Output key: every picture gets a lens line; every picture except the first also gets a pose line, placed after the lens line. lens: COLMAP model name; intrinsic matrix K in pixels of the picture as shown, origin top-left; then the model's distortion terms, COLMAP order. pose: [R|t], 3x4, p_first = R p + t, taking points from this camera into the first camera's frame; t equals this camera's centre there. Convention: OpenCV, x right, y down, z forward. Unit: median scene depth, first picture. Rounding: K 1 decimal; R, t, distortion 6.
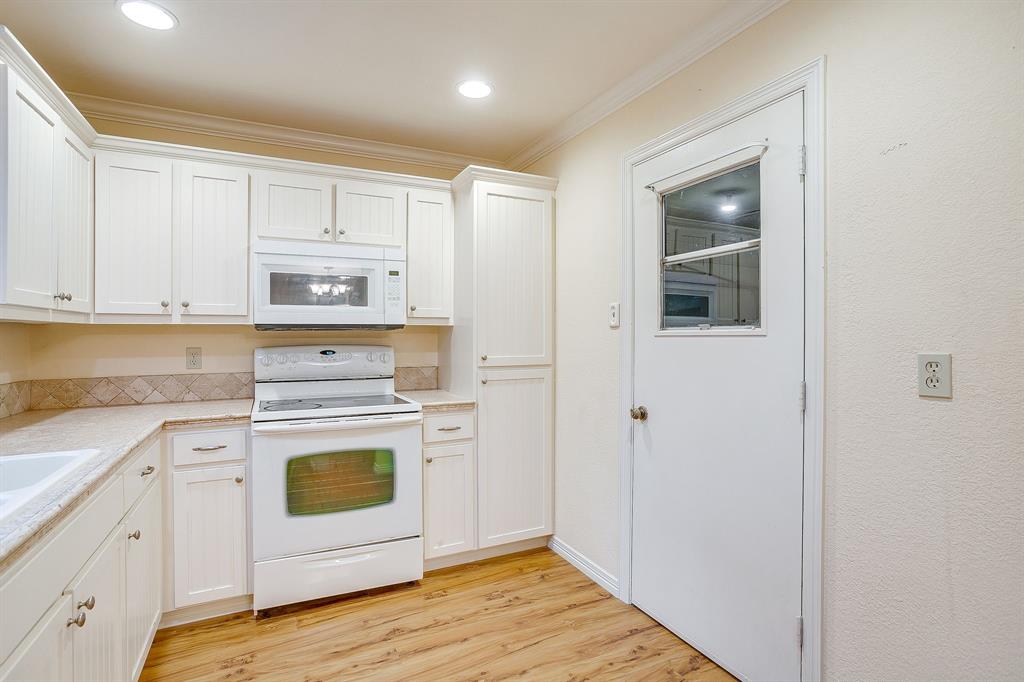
lens RADIAL K [[499.4, 0, 510.0], [0, 499.4, 336.4], [0, 0, 1]] dist [-0.056433, 0.034793]
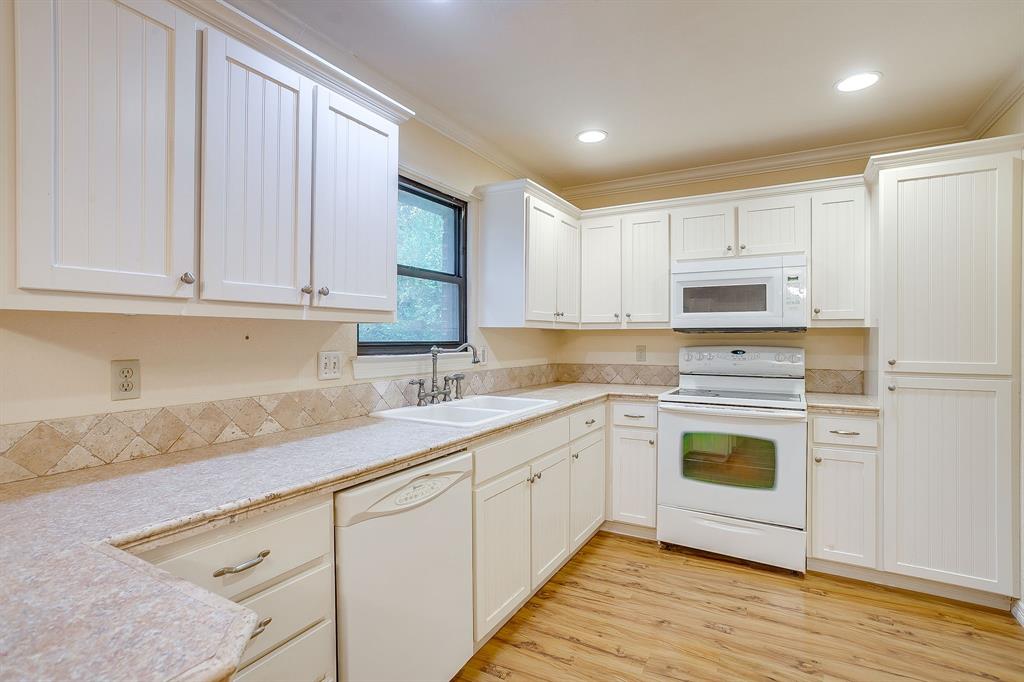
lens RADIAL K [[499.4, 0, 510.0], [0, 499.4, 336.4], [0, 0, 1]] dist [-0.056433, 0.034793]
pose [[0.556879, 0.001140, -0.830593, 0.317558], [-0.004894, 0.999986, -0.001909, 0.000902], [0.830579, 0.005128, 0.556877, -0.084943]]
